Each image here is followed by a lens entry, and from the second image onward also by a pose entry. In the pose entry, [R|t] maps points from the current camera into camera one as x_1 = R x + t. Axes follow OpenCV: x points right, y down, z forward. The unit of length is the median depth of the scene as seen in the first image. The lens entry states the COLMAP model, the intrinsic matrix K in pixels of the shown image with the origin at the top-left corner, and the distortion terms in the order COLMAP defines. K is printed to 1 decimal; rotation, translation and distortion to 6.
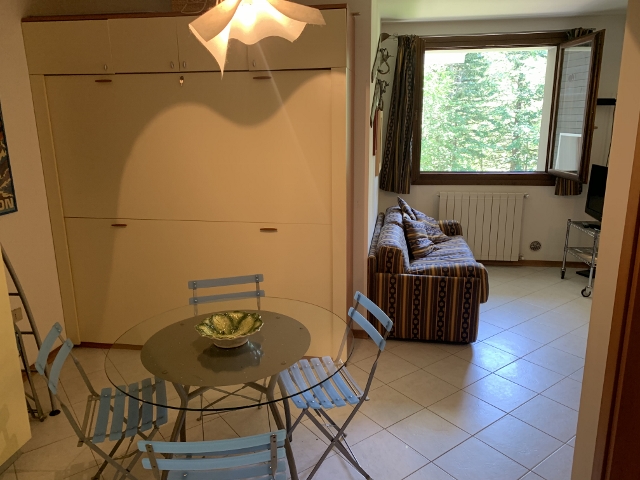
lens RADIAL K [[485.8, 0, 320.0], [0, 485.8, 240.0], [0, 0, 1]] dist [0.017017, -0.033769]
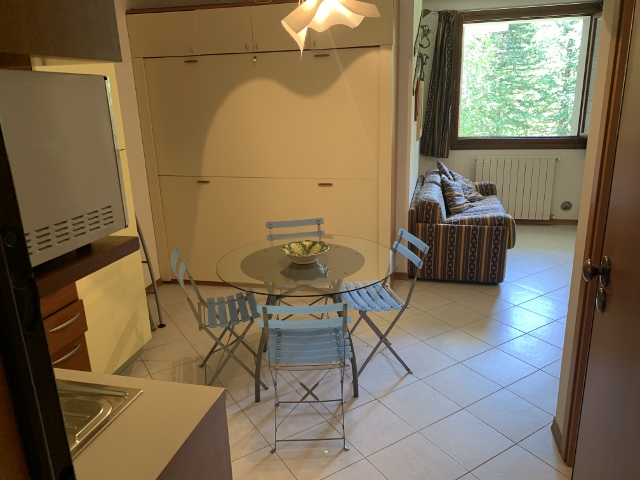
lens RADIAL K [[485.8, 0, 320.0], [0, 485.8, 240.0], [0, 0, 1]] dist [0.017017, -0.033769]
pose [[0.996769, 0.002532, -0.080281, -0.020350], [0.001535, 0.998720, 0.050559, 0.048271], [0.080307, -0.050519, 0.995489, -0.174538]]
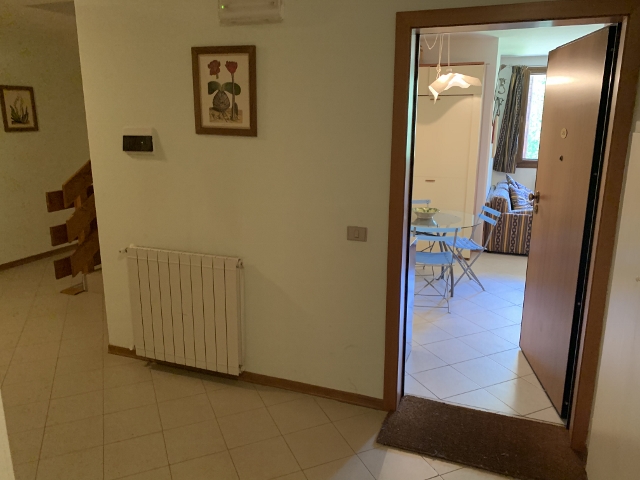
lens RADIAL K [[485.8, 0, 320.0], [0, 485.8, 240.0], [0, 0, 1]] dist [0.017017, -0.033769]
pose [[0.978139, 0.056036, -0.200258, -0.117283], [-0.057096, 0.998369, 0.000486, 0.195439], [0.199959, 0.010959, 0.979743, -0.769237]]
